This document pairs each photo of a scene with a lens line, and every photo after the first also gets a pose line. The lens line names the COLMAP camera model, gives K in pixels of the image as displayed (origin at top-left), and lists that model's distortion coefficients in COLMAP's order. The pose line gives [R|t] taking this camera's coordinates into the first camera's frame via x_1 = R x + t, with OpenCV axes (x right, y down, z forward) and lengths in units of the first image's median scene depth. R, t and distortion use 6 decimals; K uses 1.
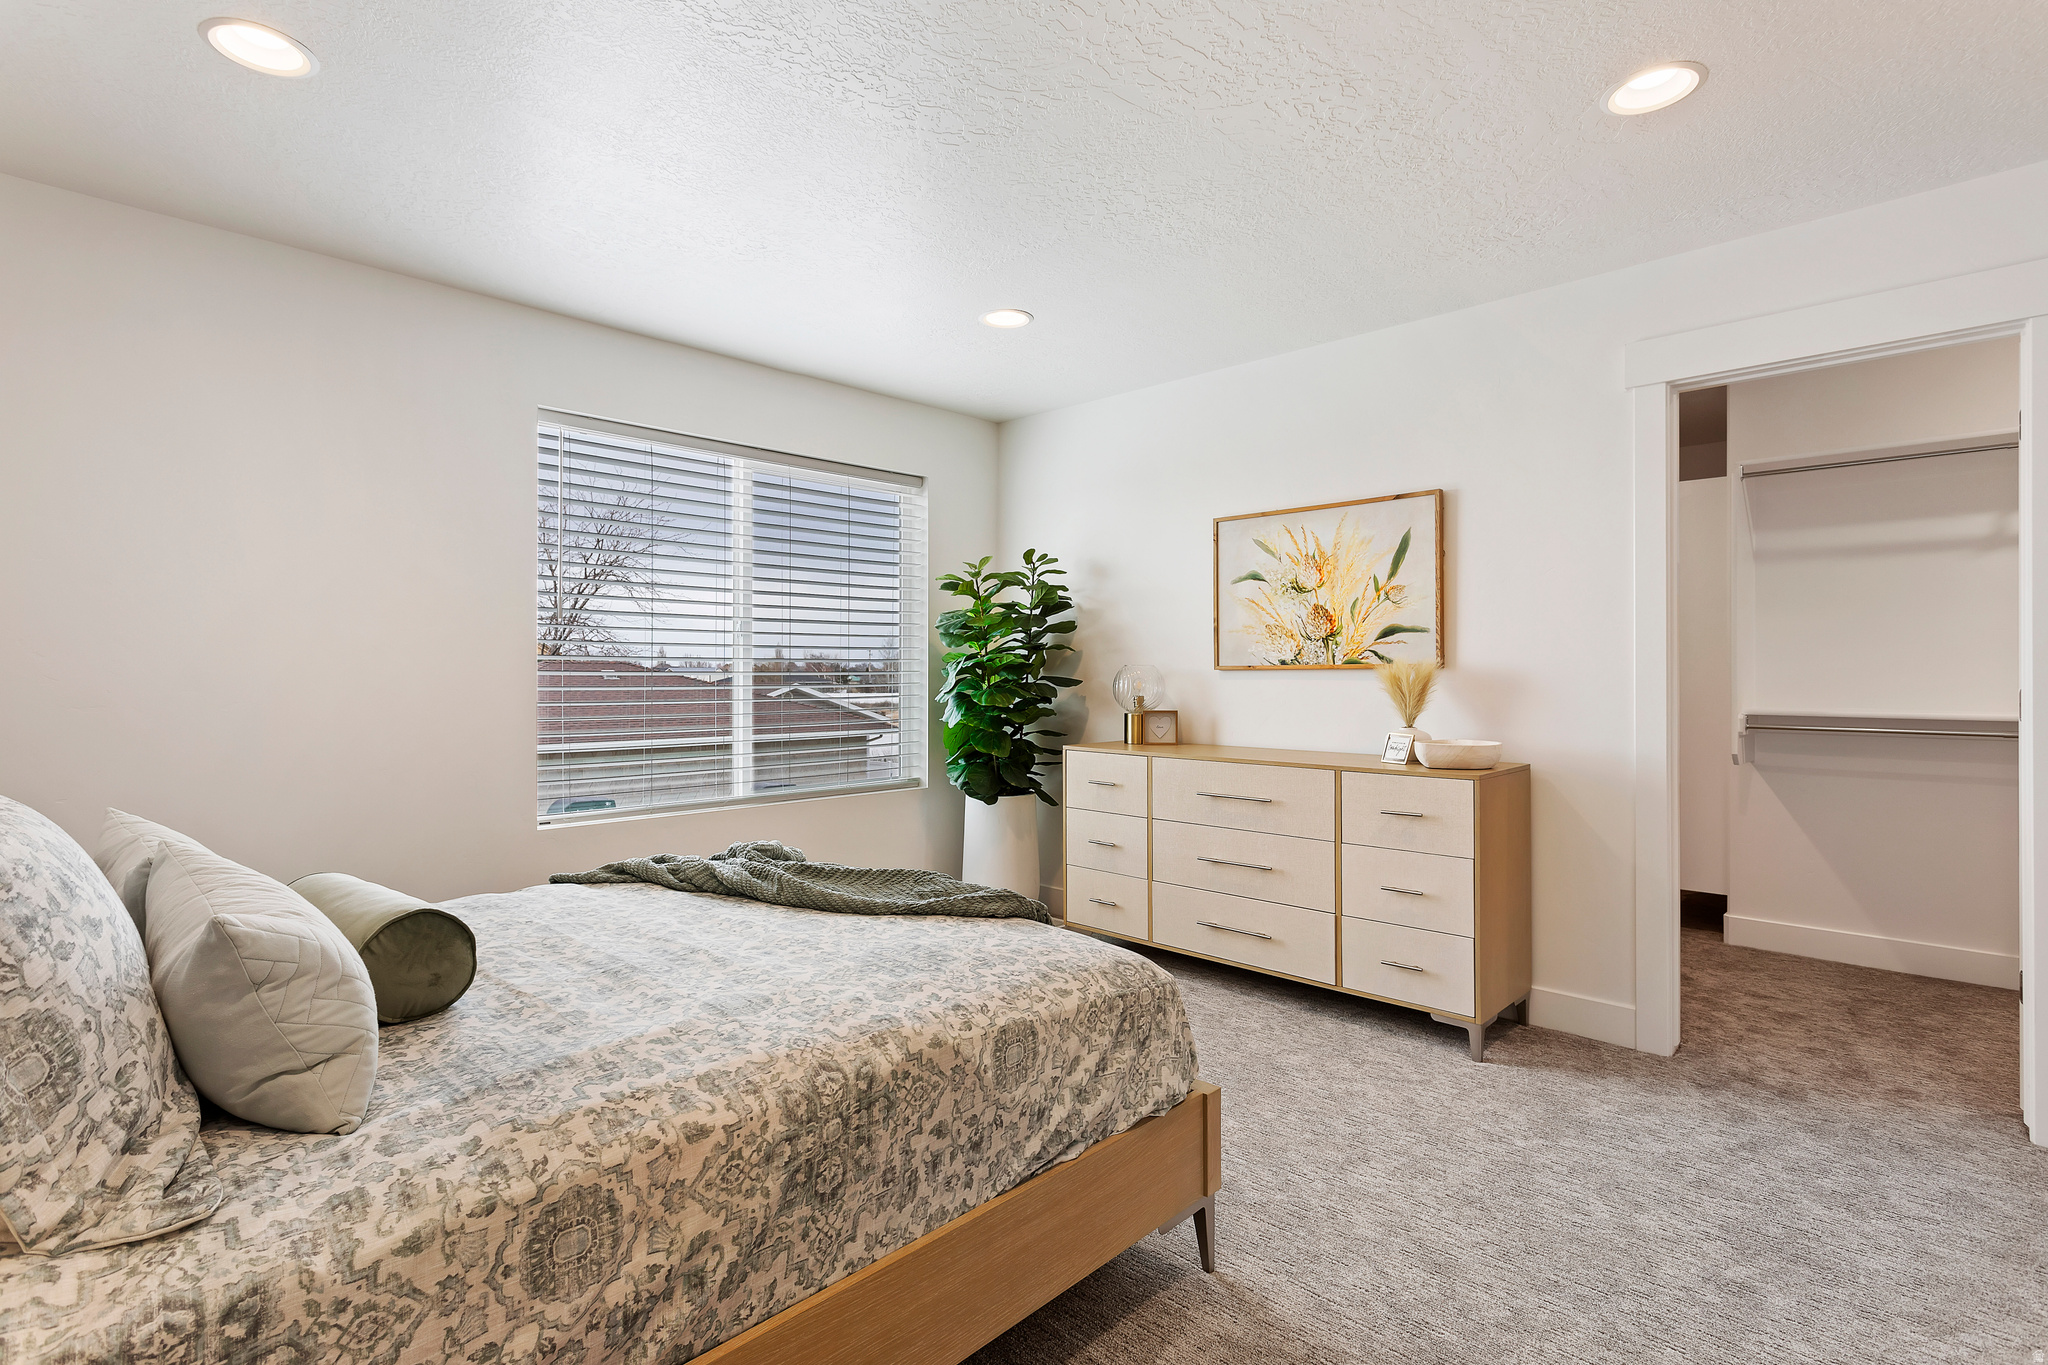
lens RADIAL K [[979.4, 0, 1018.5], [0, 979.4, 677.1], [0, 0, 1]] dist [-0.008296, 0.003710]
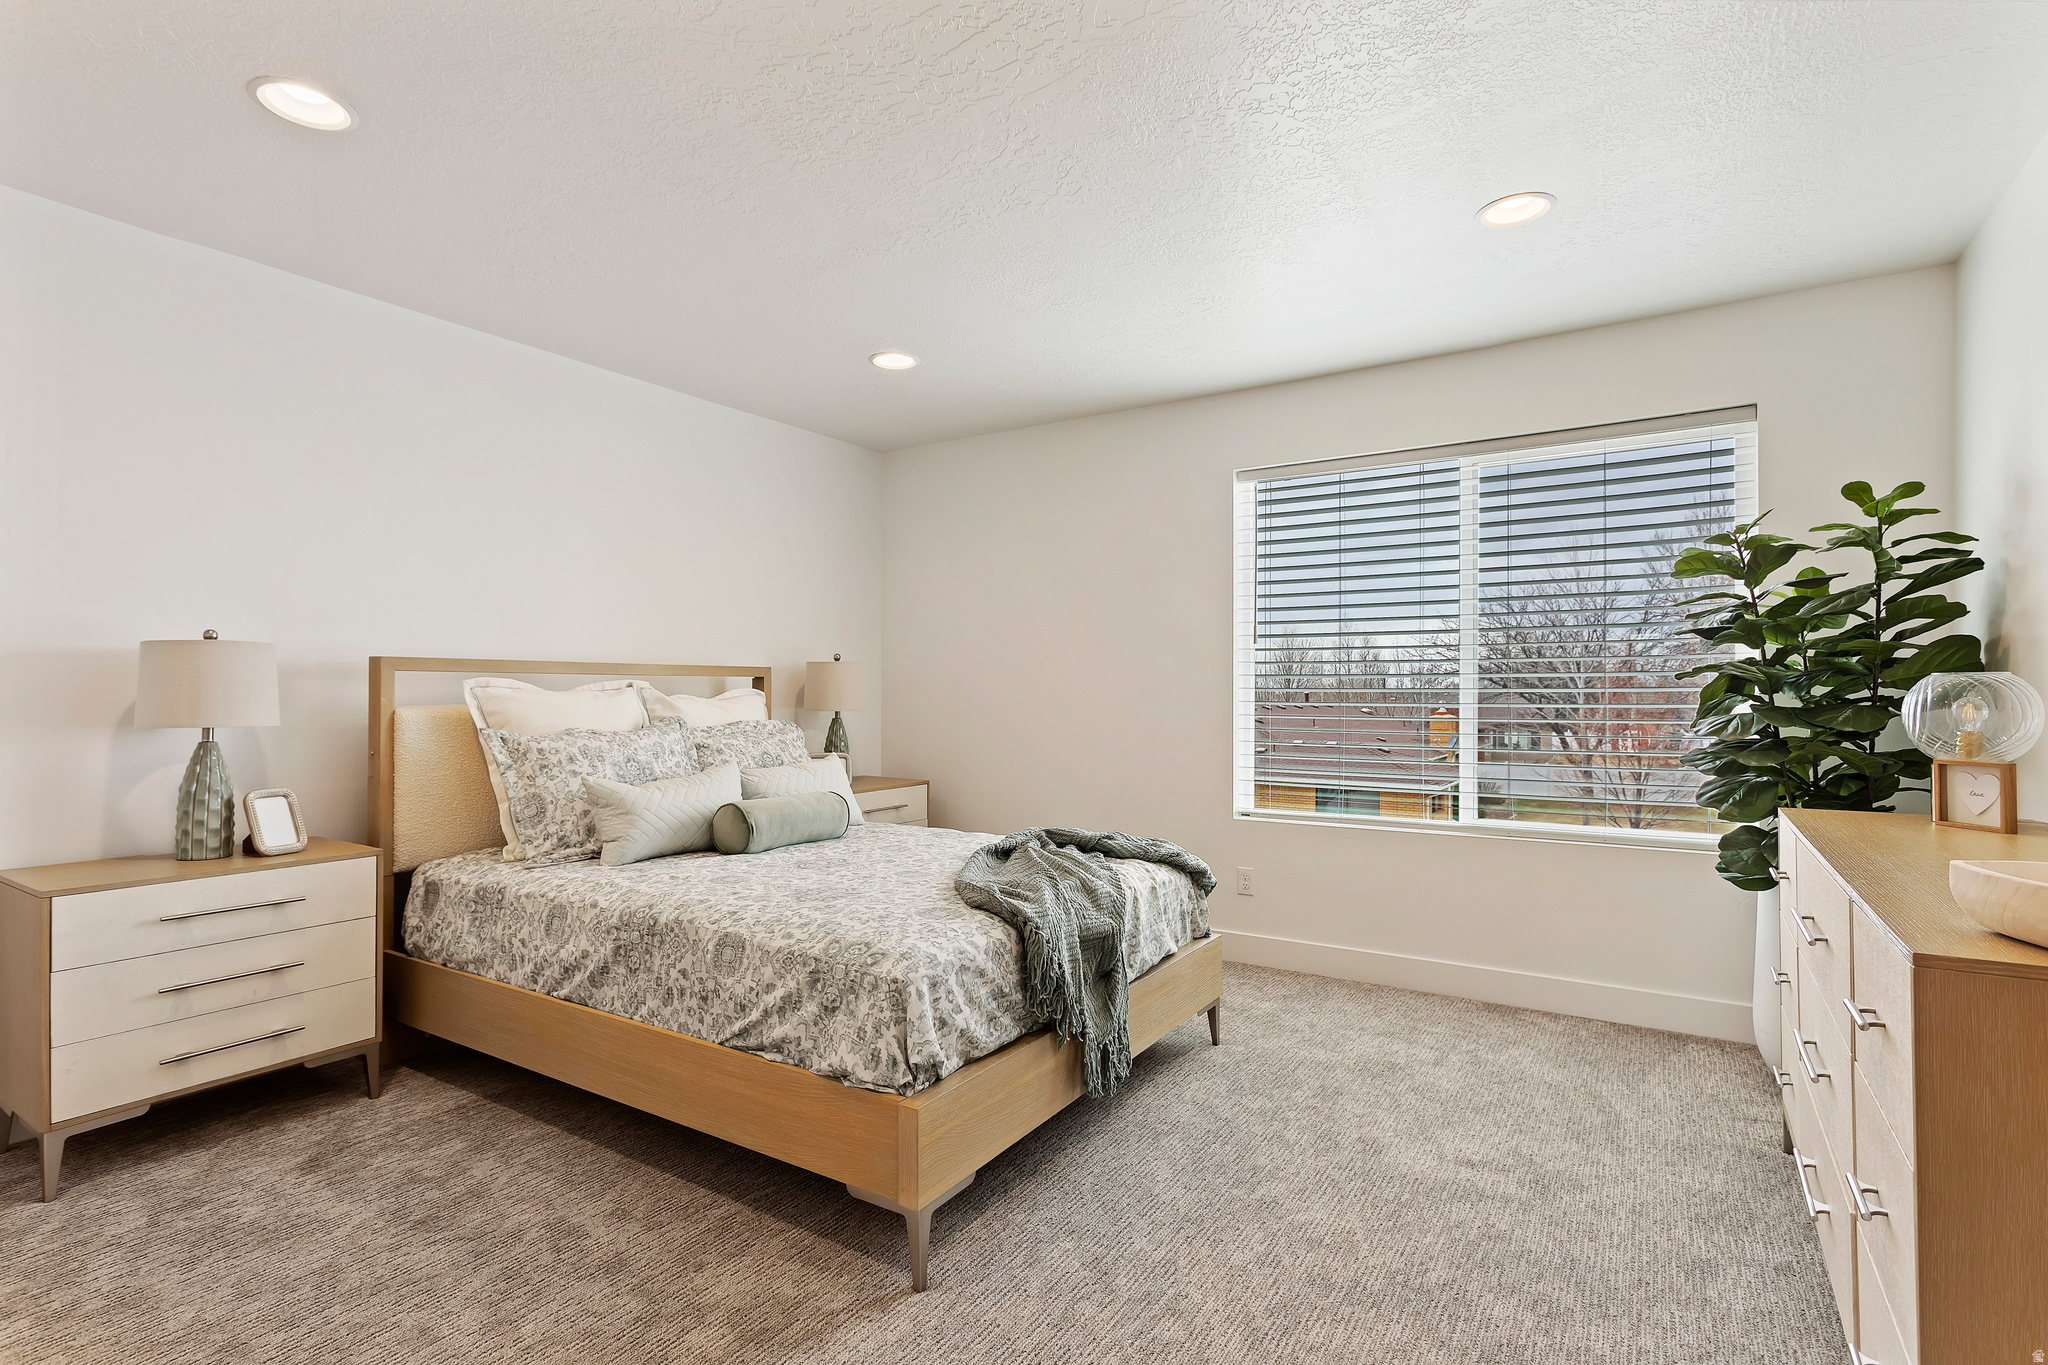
lens RADIAL K [[979.4, 0, 1019.6], [0, 979.4, 682.8], [0, 0, 1]] dist [-0.008296, 0.003710]
pose [[0.207610, -0.006231, -0.978192, 1.606129], [-0.003427, 0.999969, -0.007097, -0.006358], [0.978206, 0.004826, 0.207582, 1.198234]]
